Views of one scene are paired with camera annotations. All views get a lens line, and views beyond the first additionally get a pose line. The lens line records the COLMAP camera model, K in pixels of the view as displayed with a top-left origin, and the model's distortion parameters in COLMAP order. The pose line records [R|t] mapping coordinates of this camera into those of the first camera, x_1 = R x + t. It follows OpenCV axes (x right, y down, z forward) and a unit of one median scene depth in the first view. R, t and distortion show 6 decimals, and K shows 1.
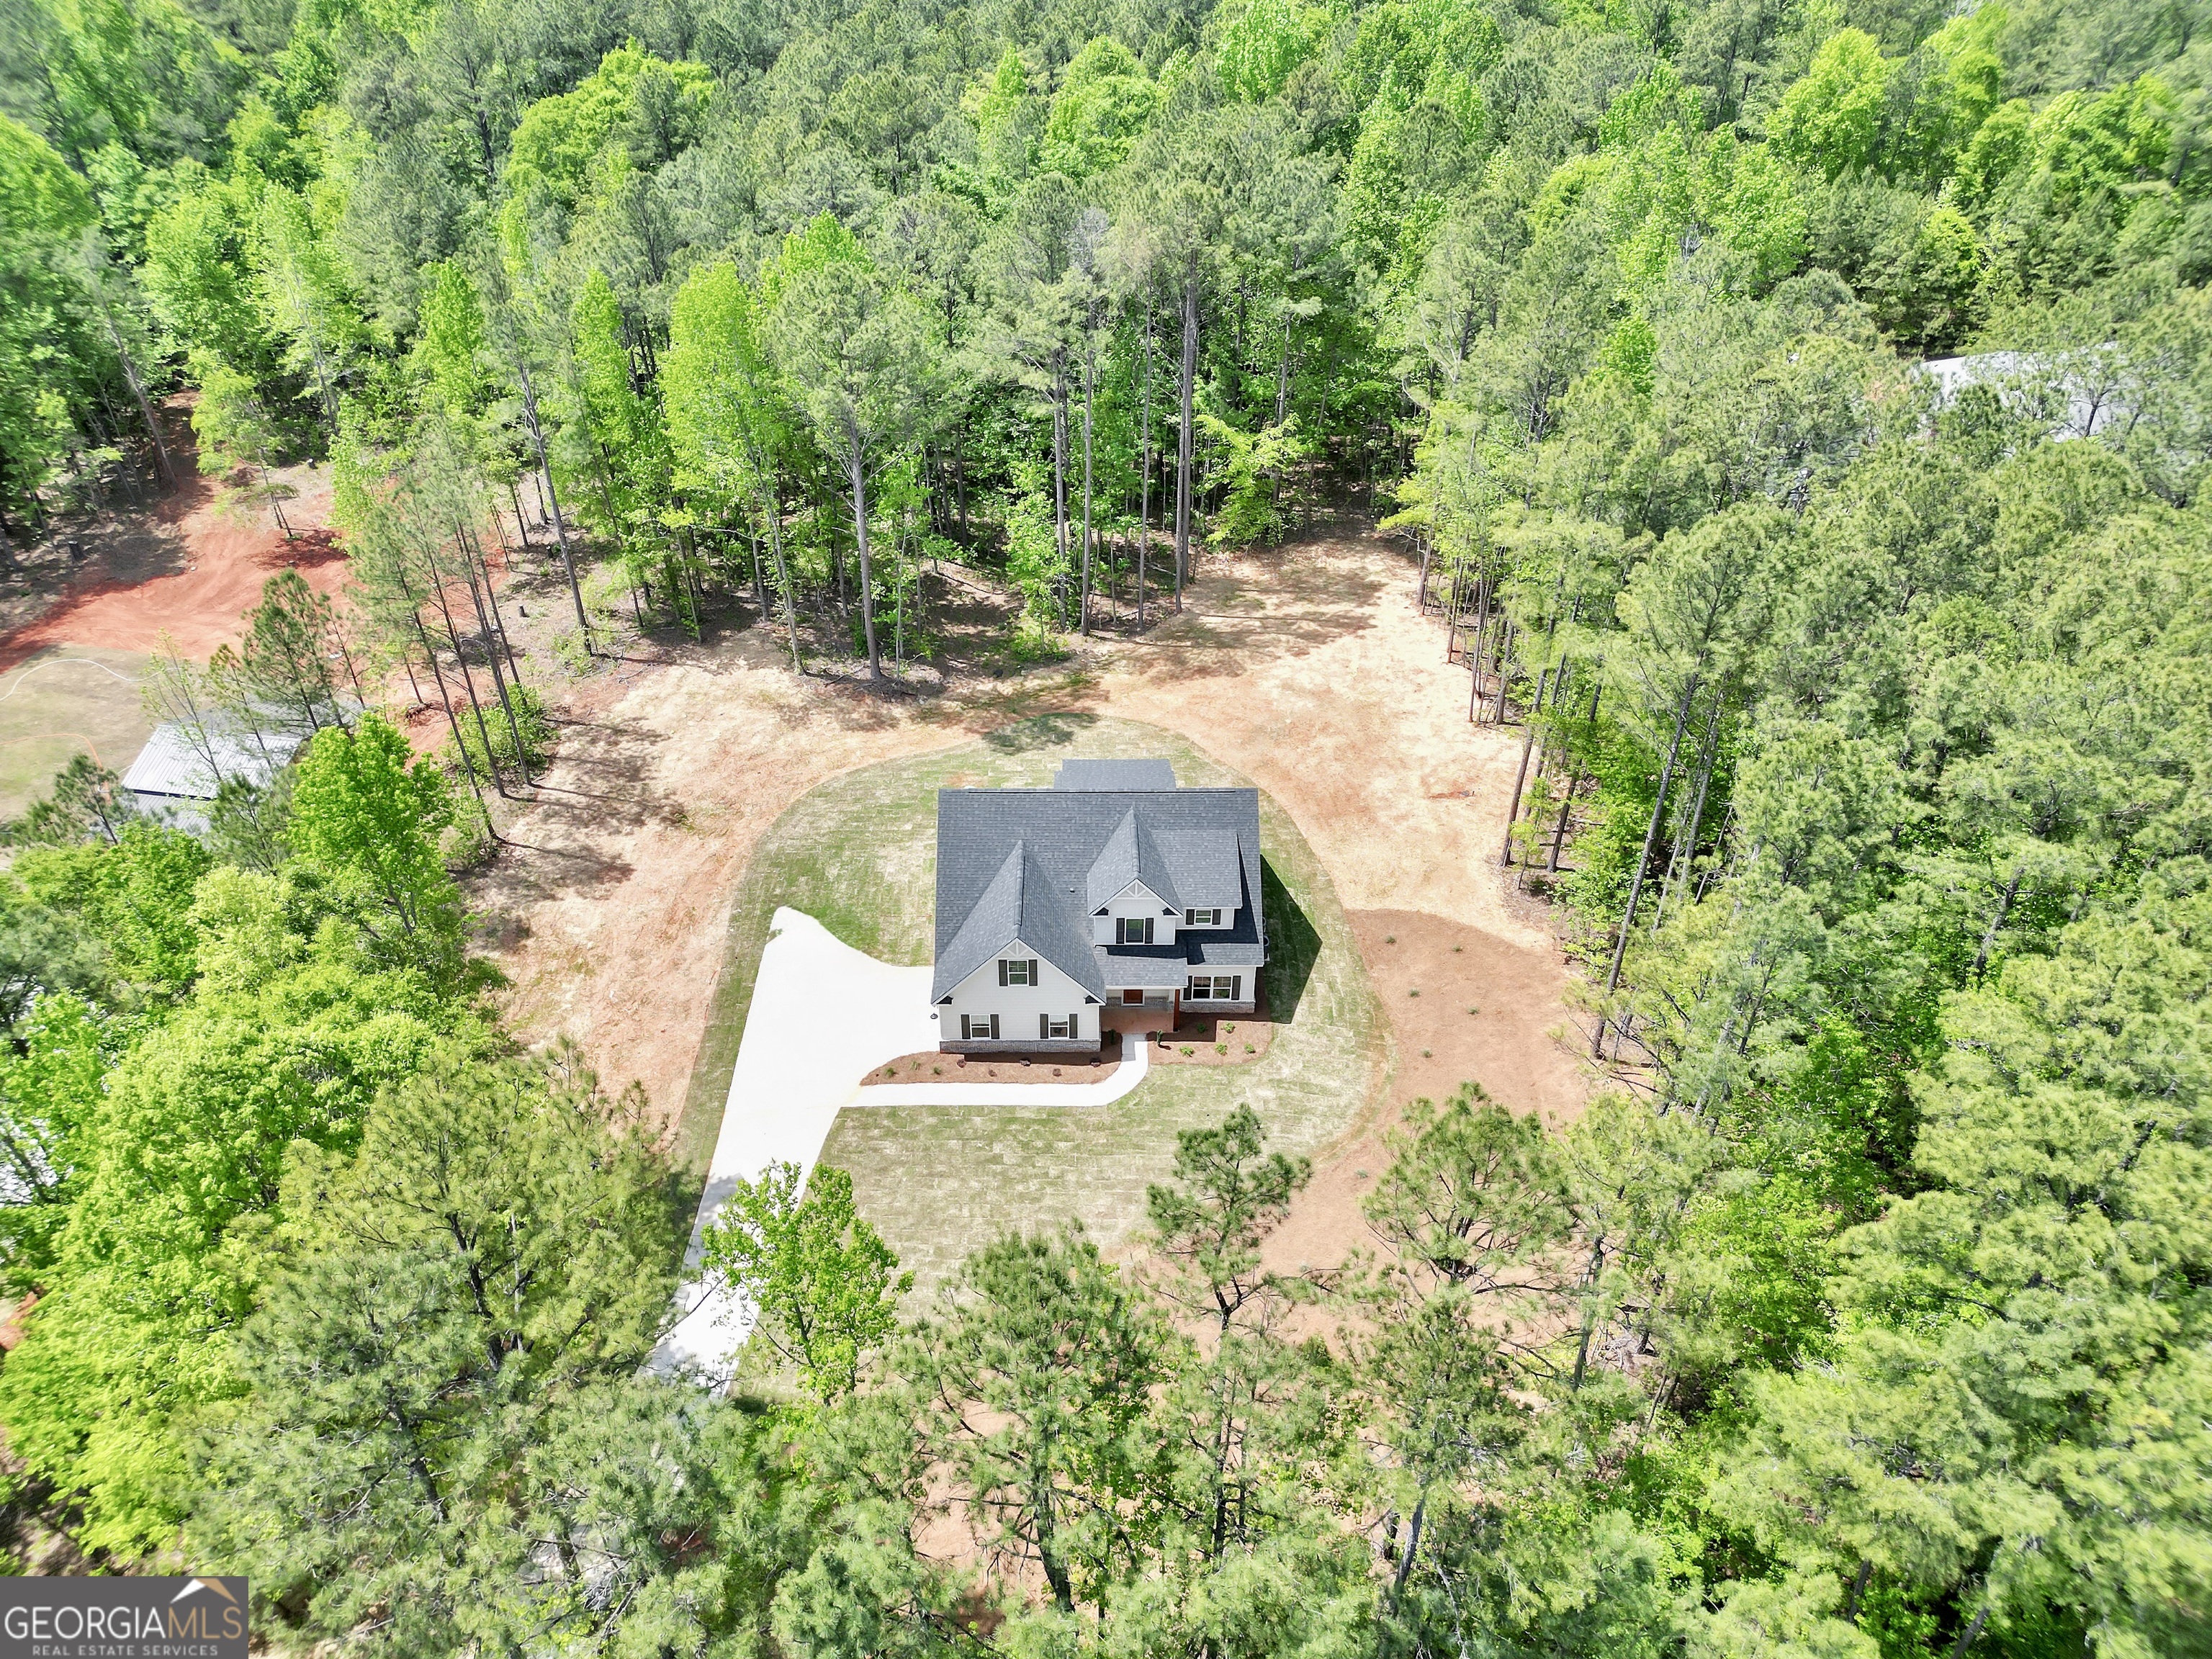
lens RADIAL K [[1589.8, 0, 1101.5], [0, 1589.8, 813.5], [0, 0, 1]] dist [0.164244, -0.358232]
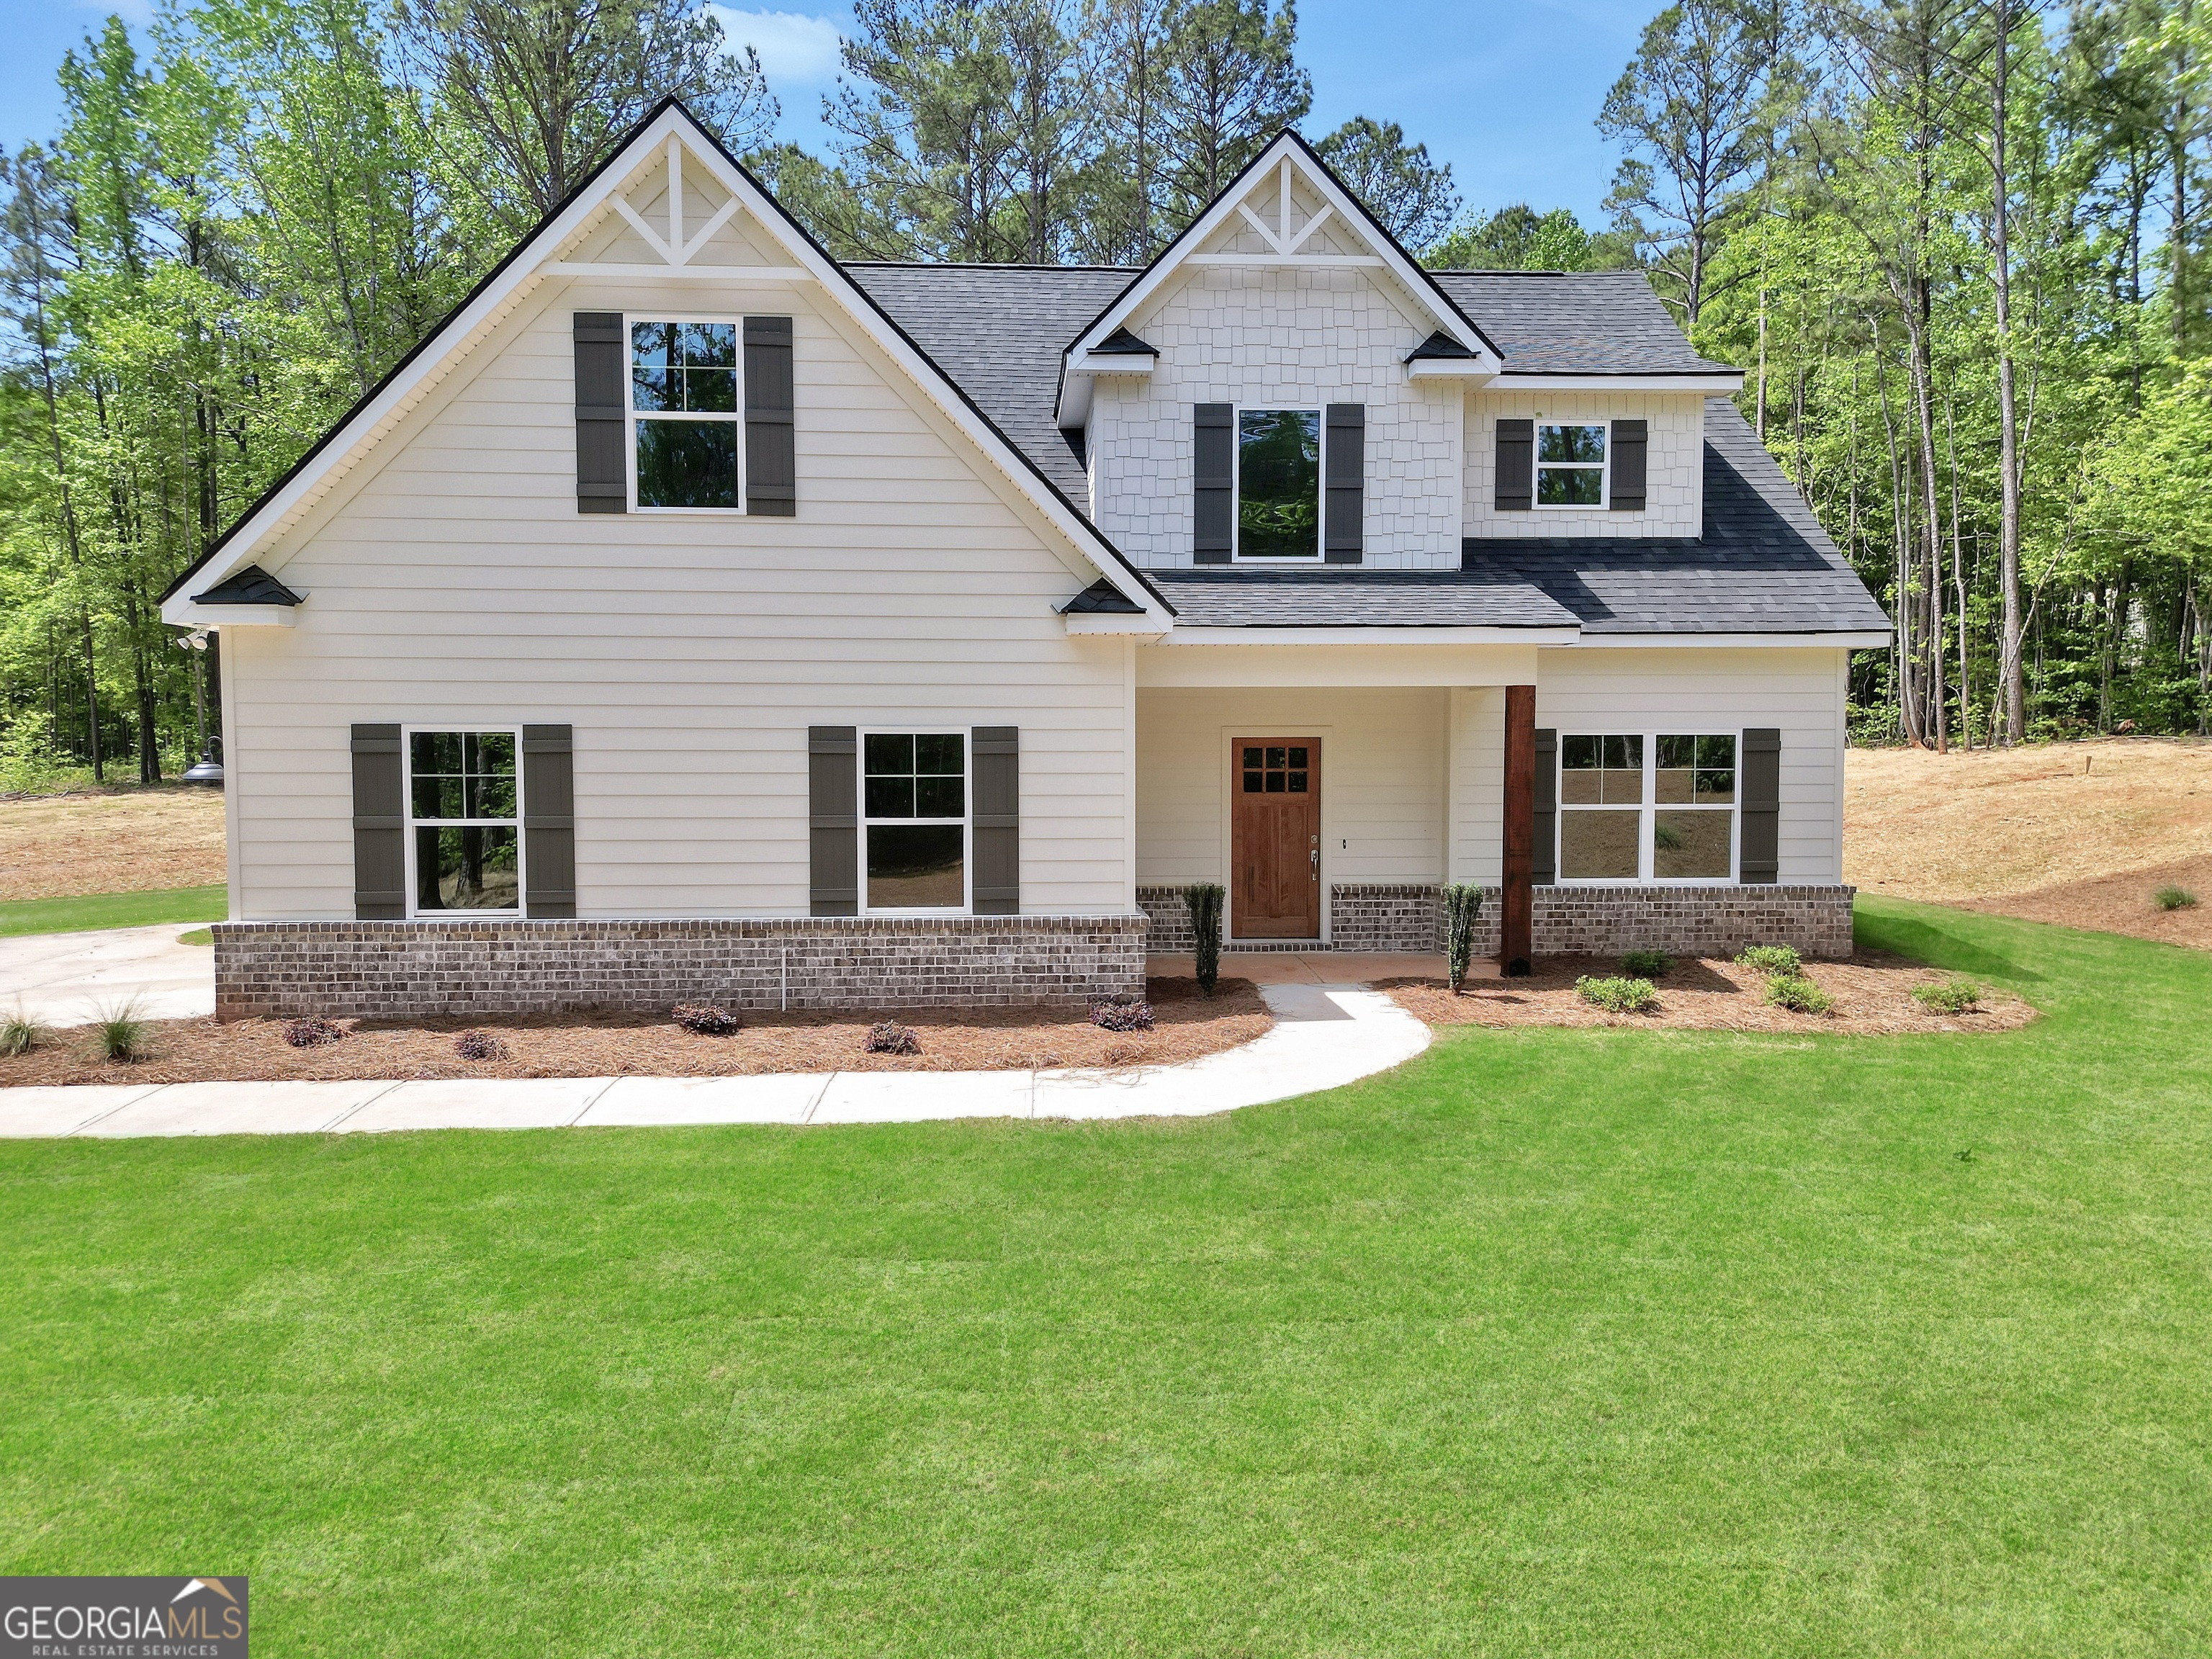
lens RADIAL K [[1557.1, 0, 1106.0], [0, 1557.1, 829.5], [0, 0, 1]] dist [0.058328, -0.005588]
pose [[0.998908, -0.009255, 0.045795, -0.013191], [0.032851, 0.836100, -0.547593, 0.230258], [-0.033221, 0.548499, 0.835491, 0.850610]]
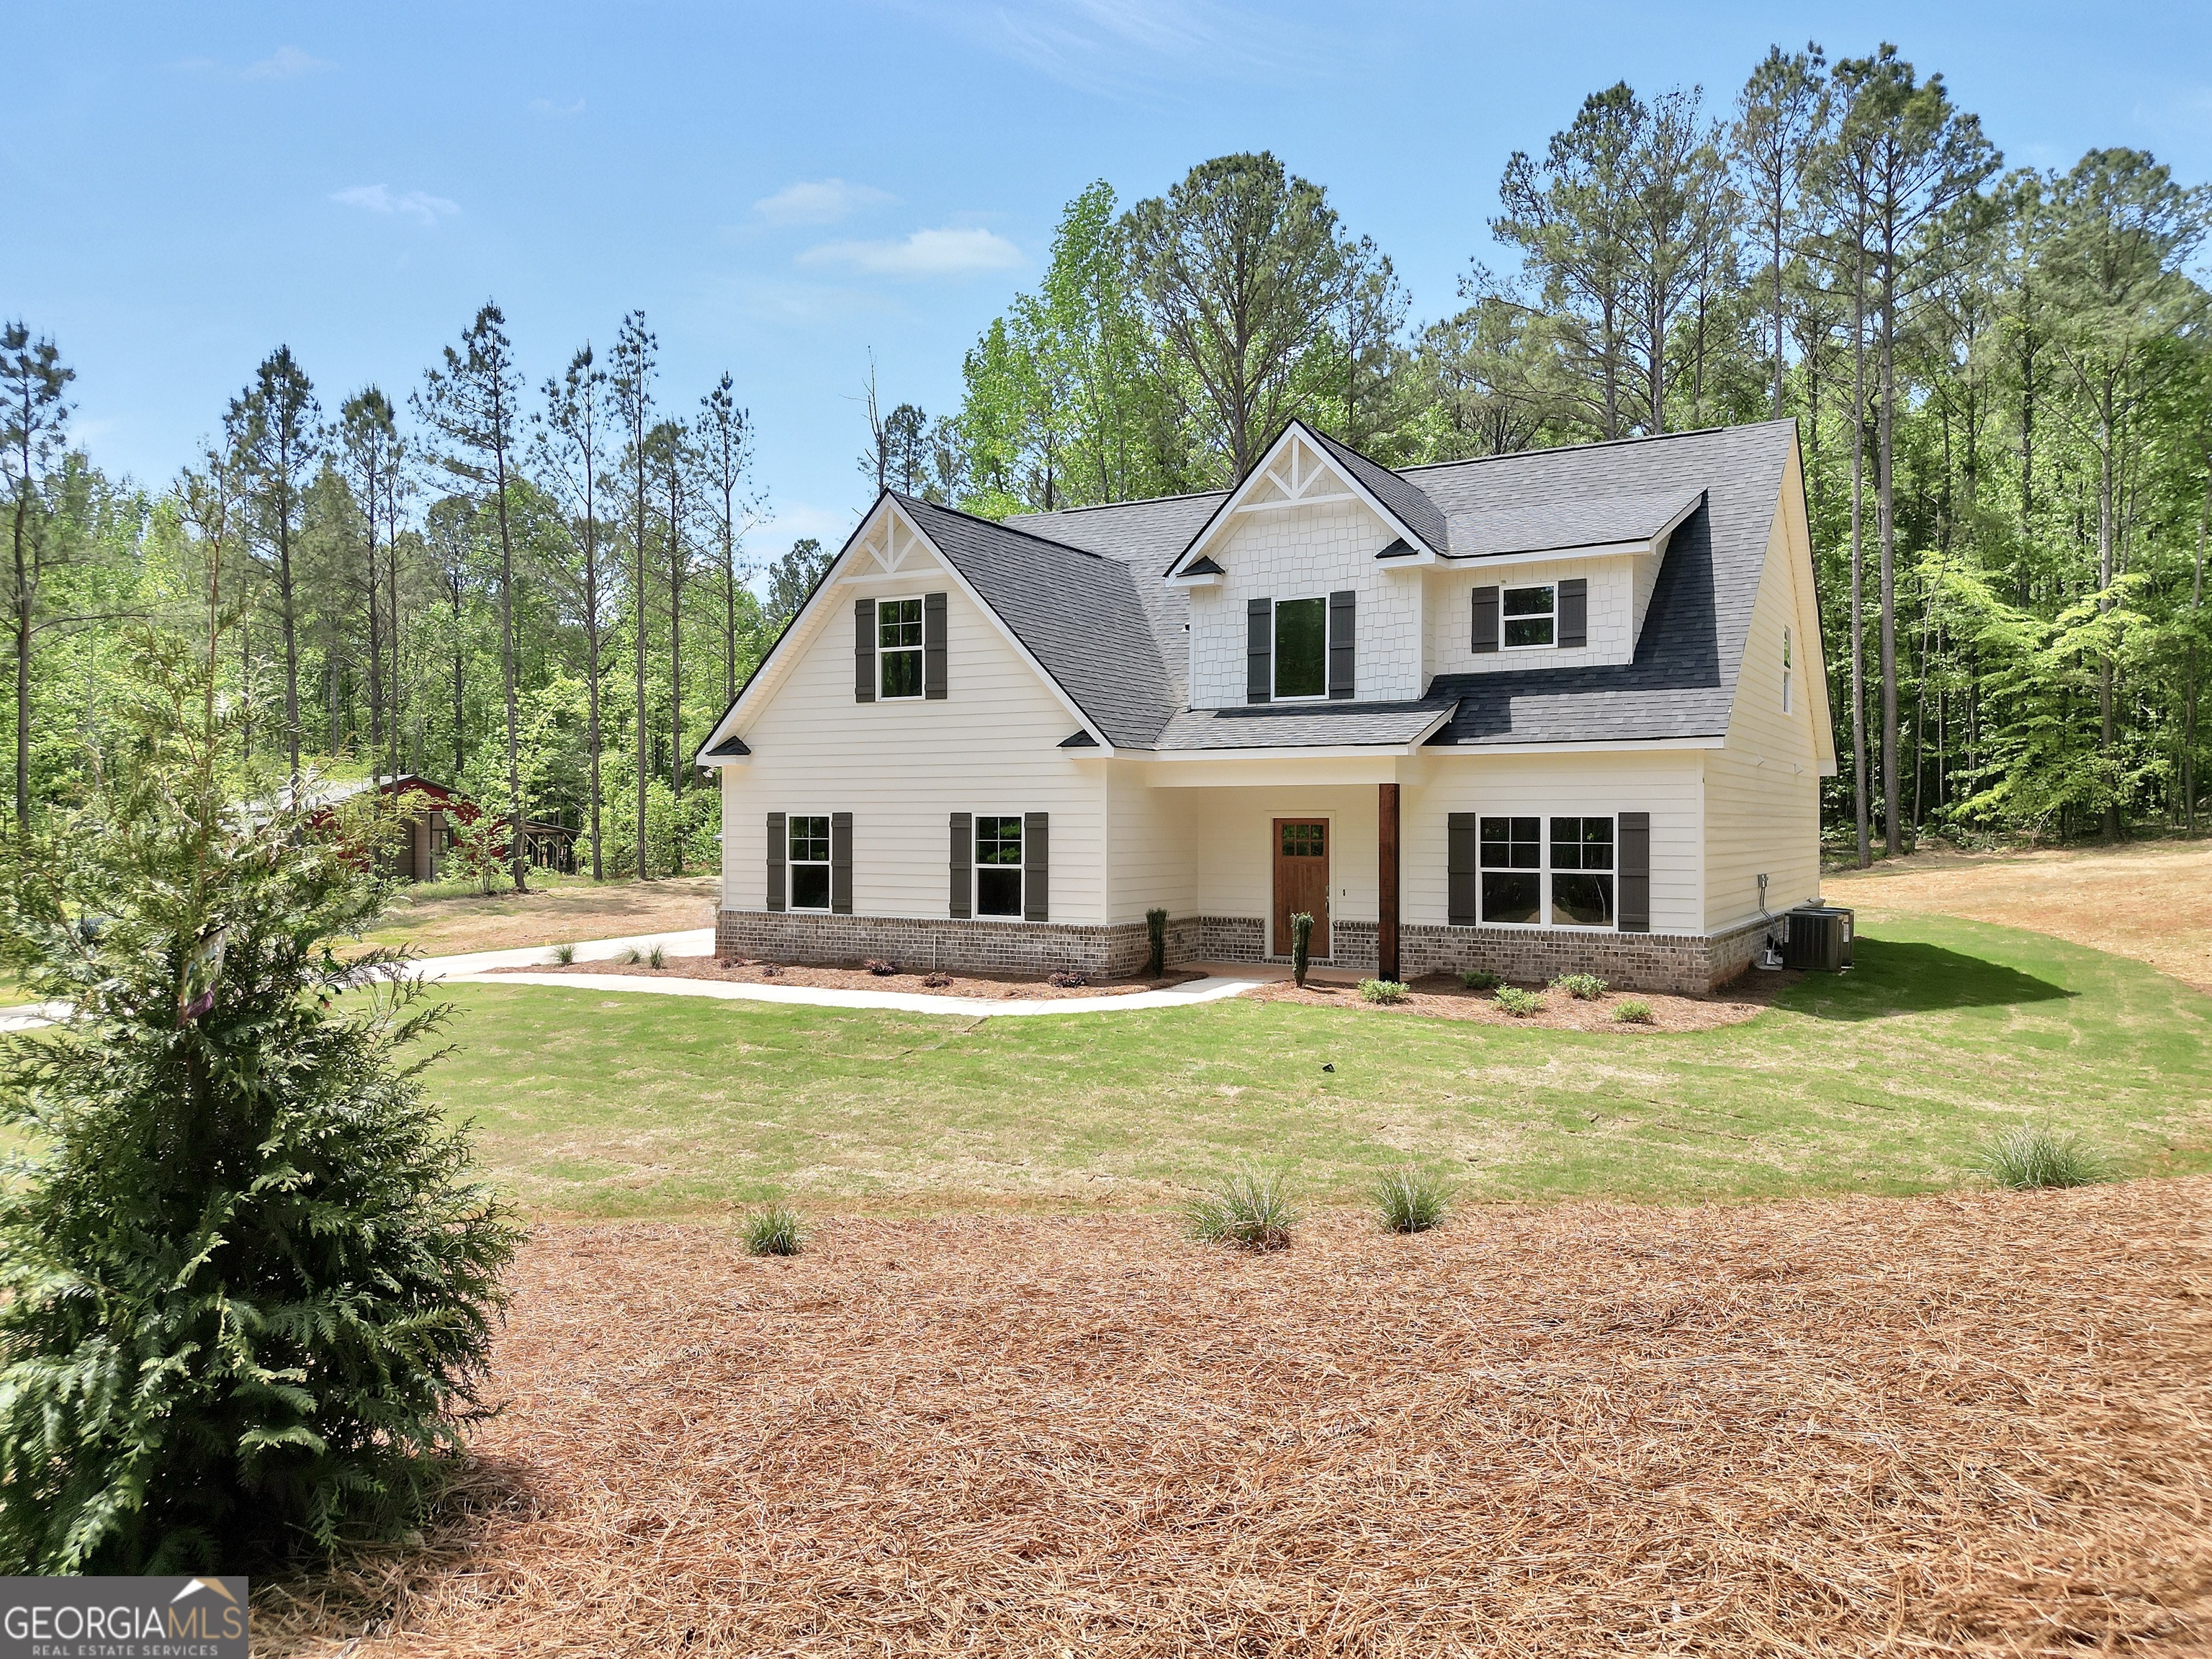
lens RADIAL K [[1589.8, 0, 1101.5], [0, 1589.8, 813.5], [0, 0, 1]] dist [0.164244, -0.358232]
pose [[0.851686, -0.007819, -0.523994, 0.156551], [-0.307109, 0.802754, -0.511146, 0.279662], [0.424635, 0.596259, 0.681293, 0.784350]]
